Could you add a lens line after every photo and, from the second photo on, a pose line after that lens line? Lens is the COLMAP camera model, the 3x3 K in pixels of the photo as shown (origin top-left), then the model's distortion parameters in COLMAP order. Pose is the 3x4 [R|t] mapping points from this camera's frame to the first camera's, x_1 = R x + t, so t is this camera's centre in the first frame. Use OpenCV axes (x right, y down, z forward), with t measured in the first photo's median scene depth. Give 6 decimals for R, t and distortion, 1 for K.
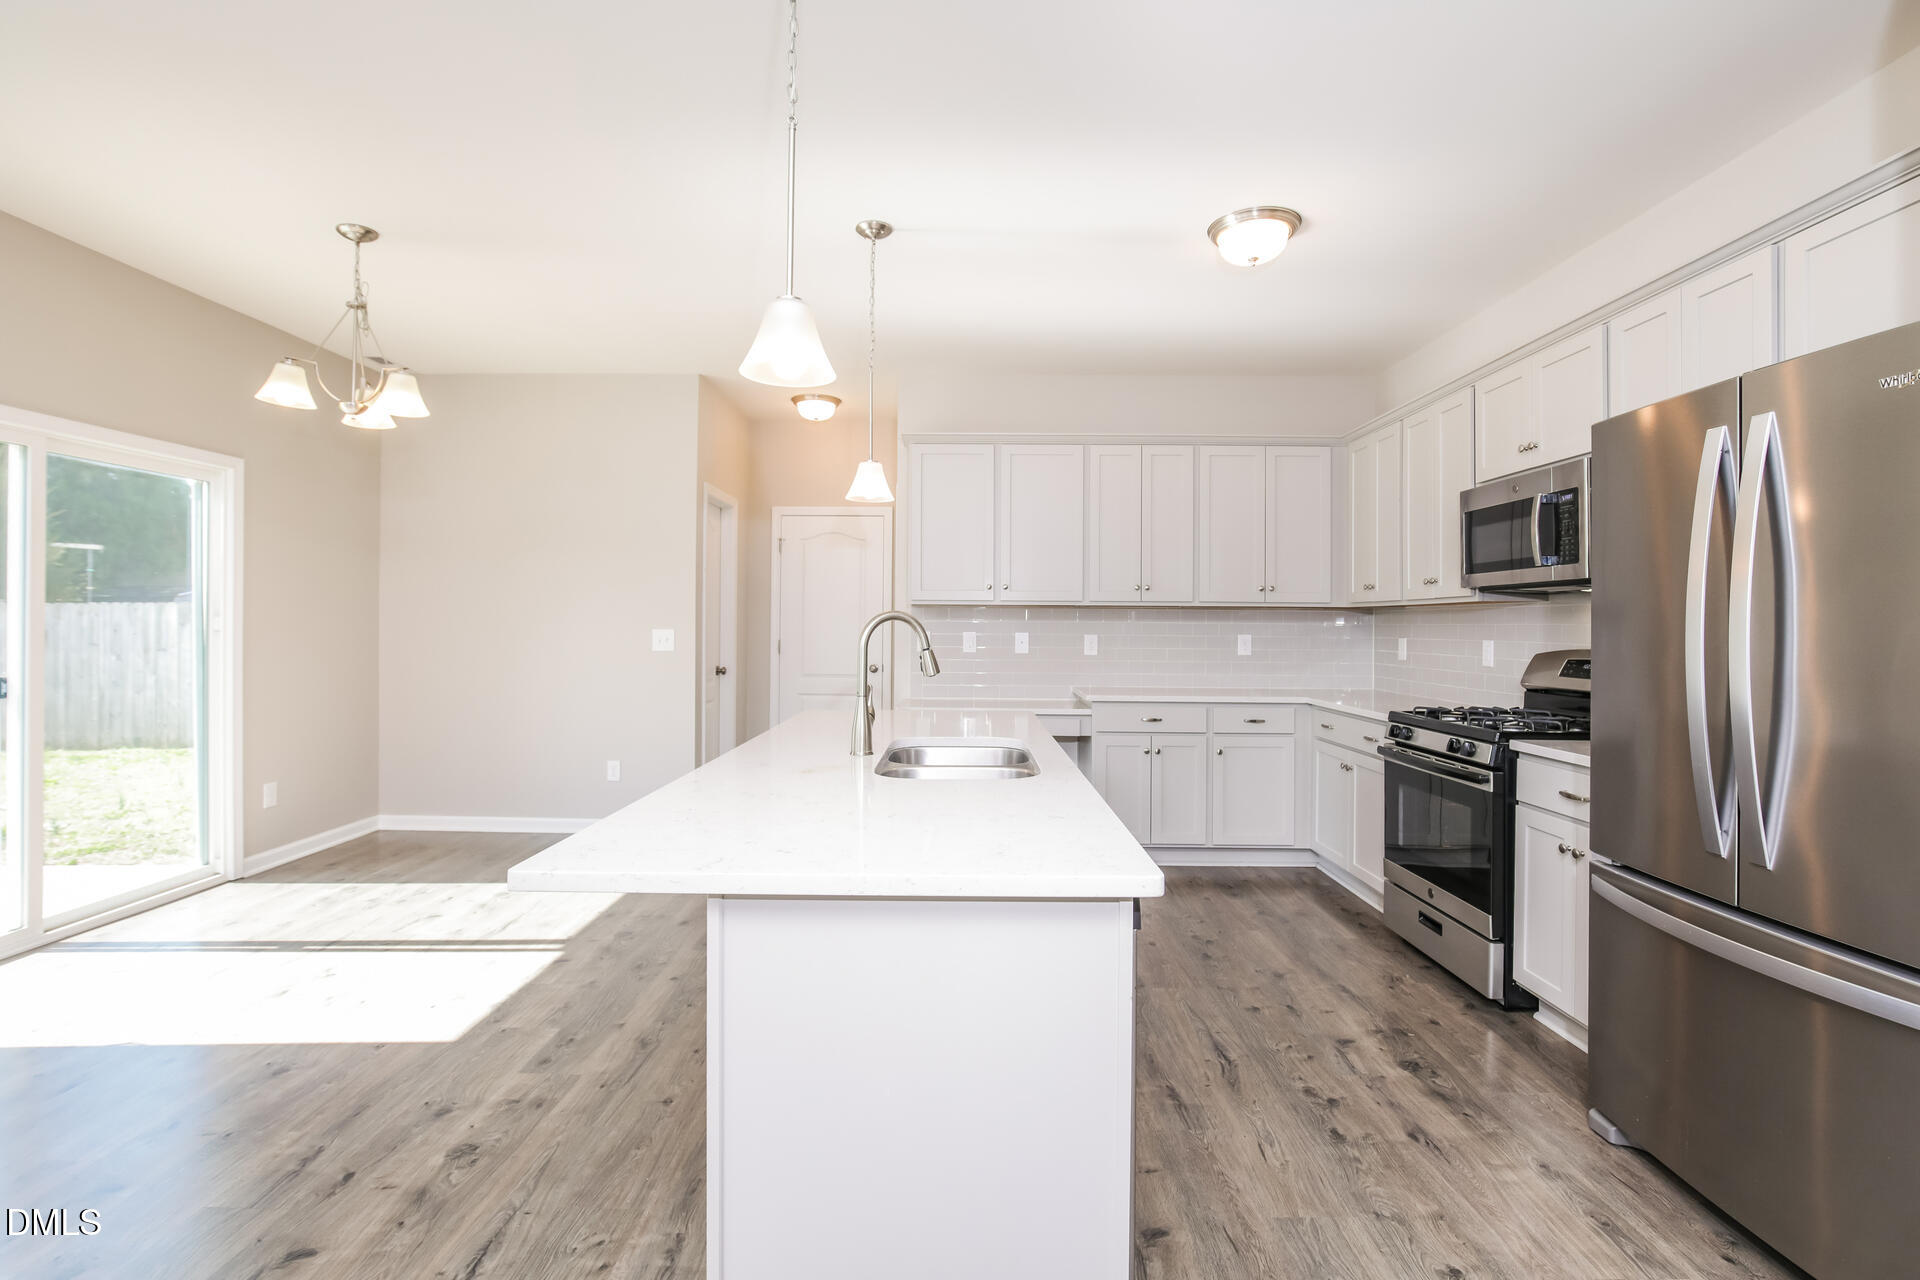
lens RADIAL K [[888.1, 0, 951.8], [0, 888.1, 619.2], [0, 0, 1]] dist [-0.012441, 0.003304]
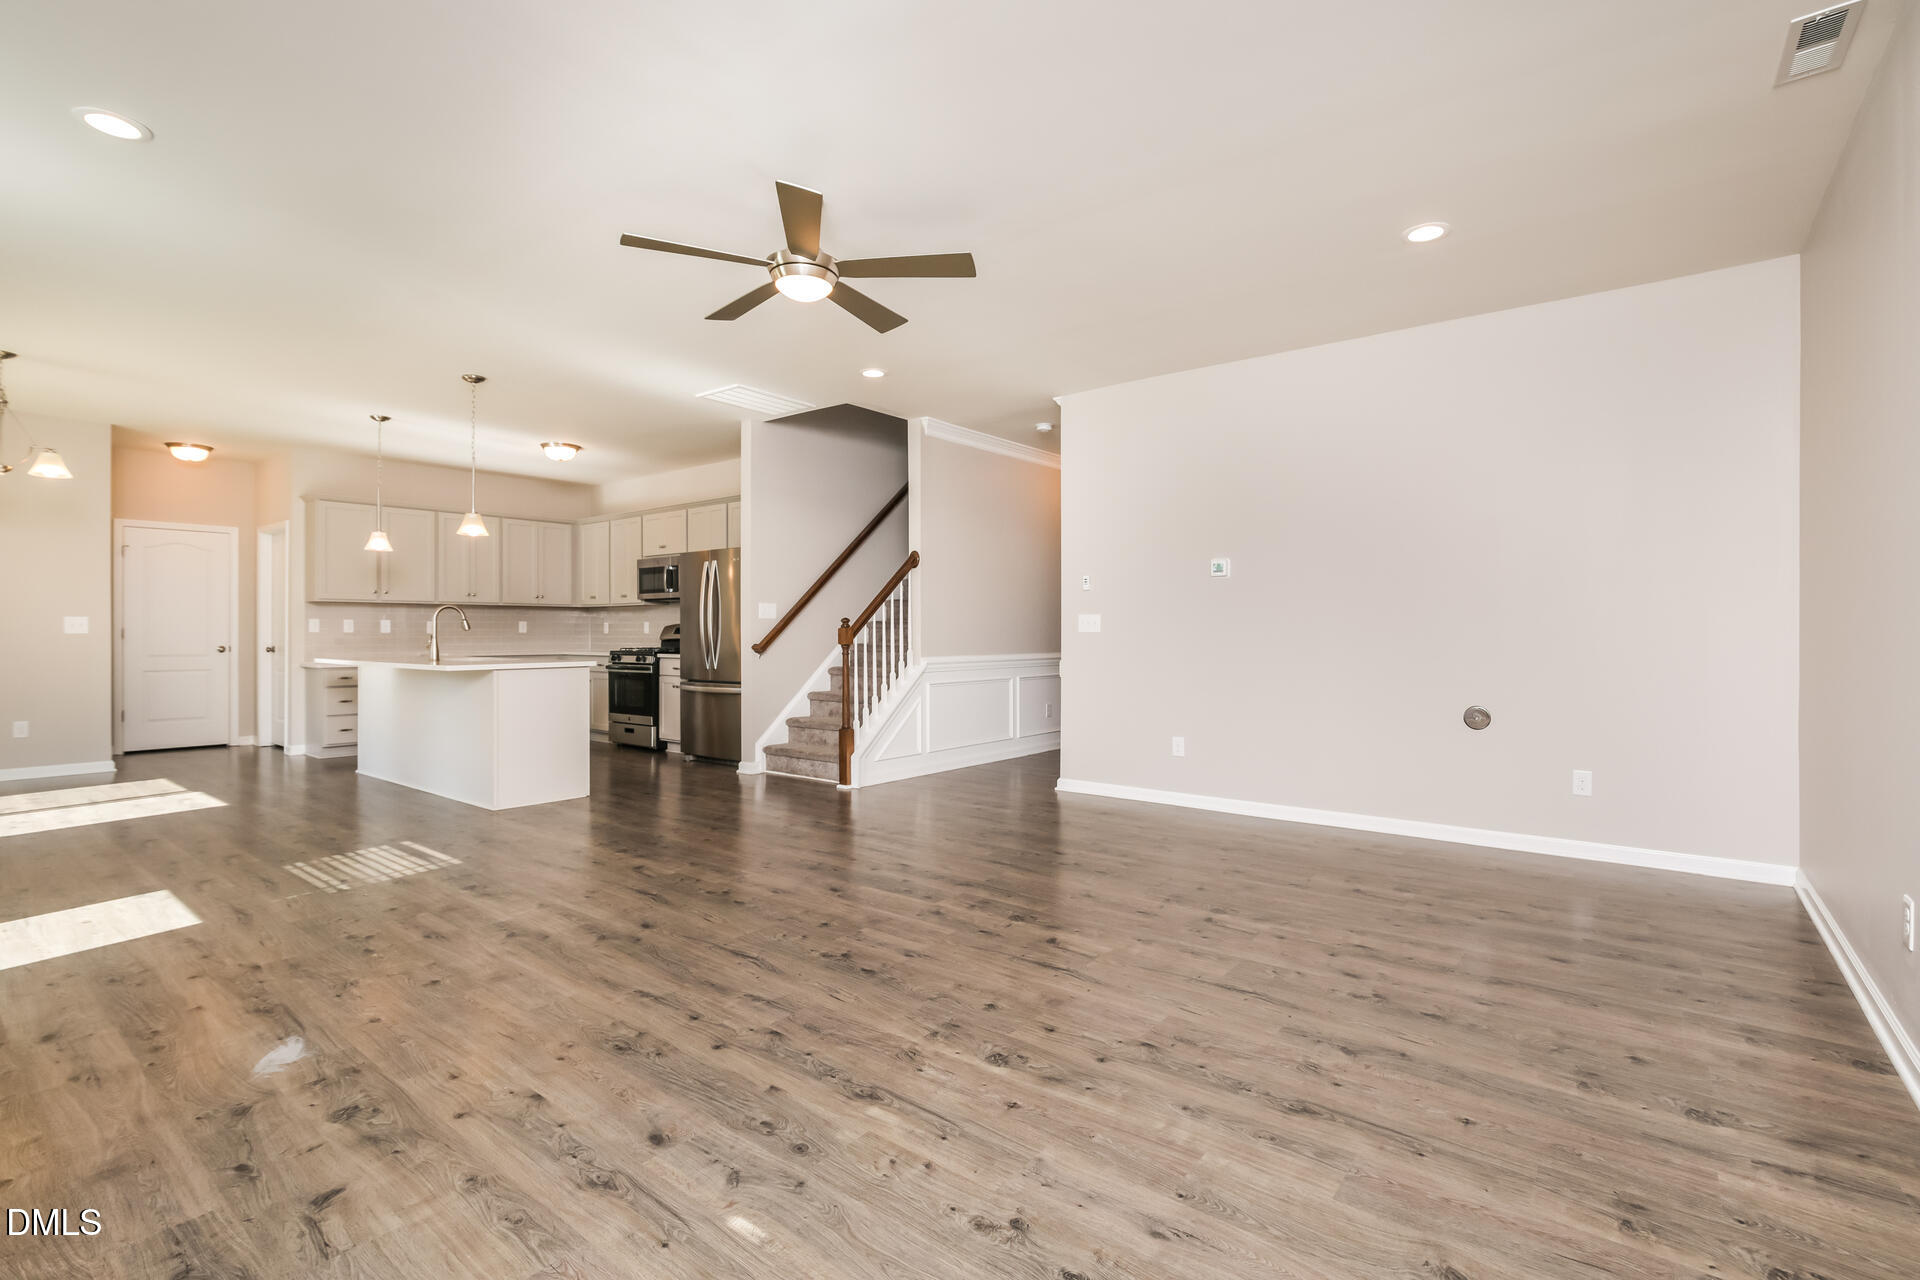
lens RADIAL K [[888.1, 0, 971.0], [0, 888.1, 641.4], [0, 0, 1]] dist [-0.012441, 0.003304]
pose [[0.607514, -0.017077, 0.794125, -0.795956], [-0.002037, 0.999732, 0.023057, 0.021604], [-0.794306, -0.015625, 0.607317, -1.196185]]
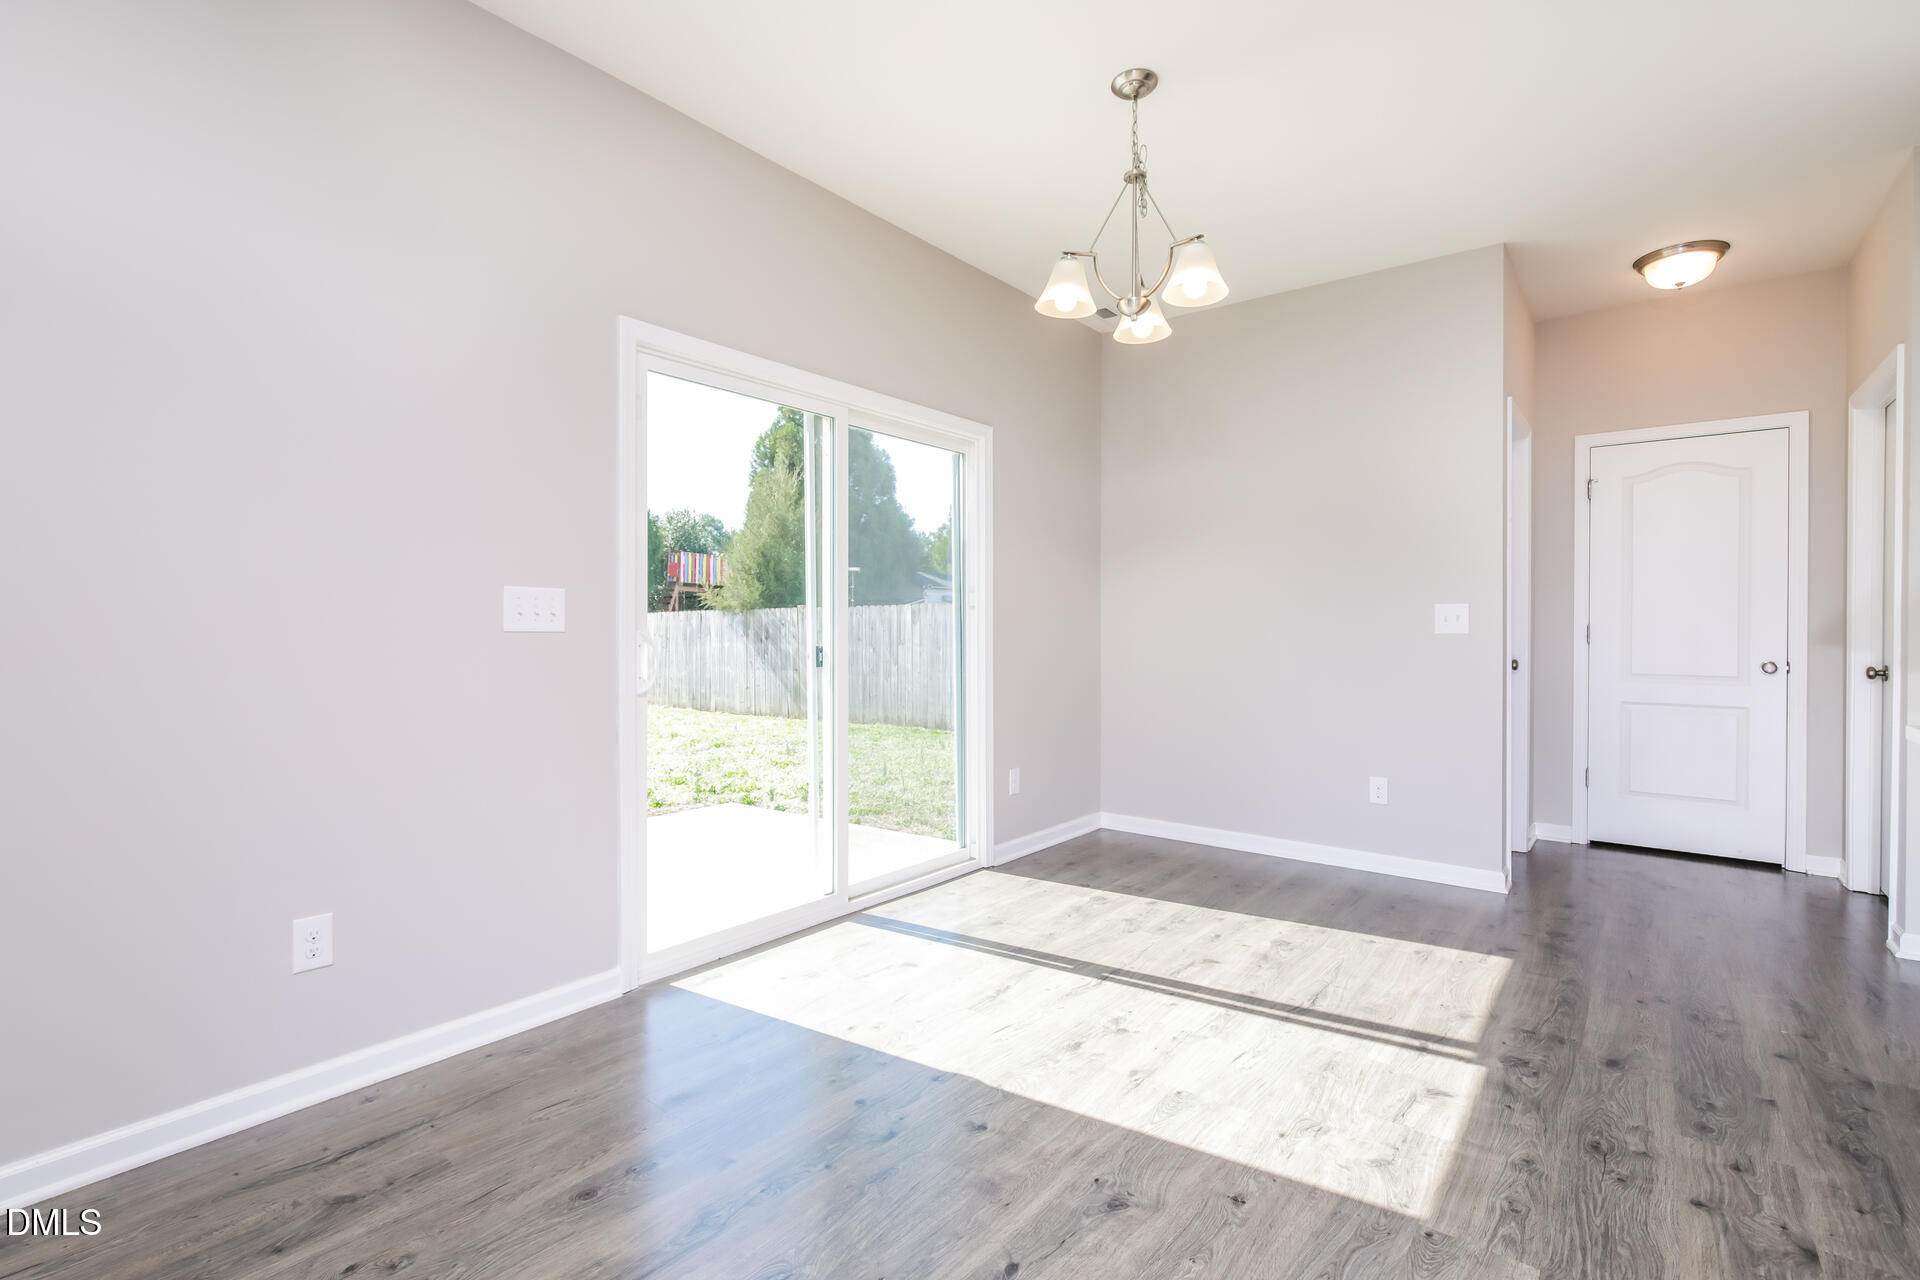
lens RADIAL K [[888.1, 0, 956.9], [0, 888.1, 634.3], [0, 0, 1]] dist [-0.012441, 0.003304]
pose [[0.793963, -0.001543, -0.607964, -0.291663], [0.007234, 0.999950, 0.006910, 0.040521], [0.607923, -0.009885, 0.793935, 0.249071]]
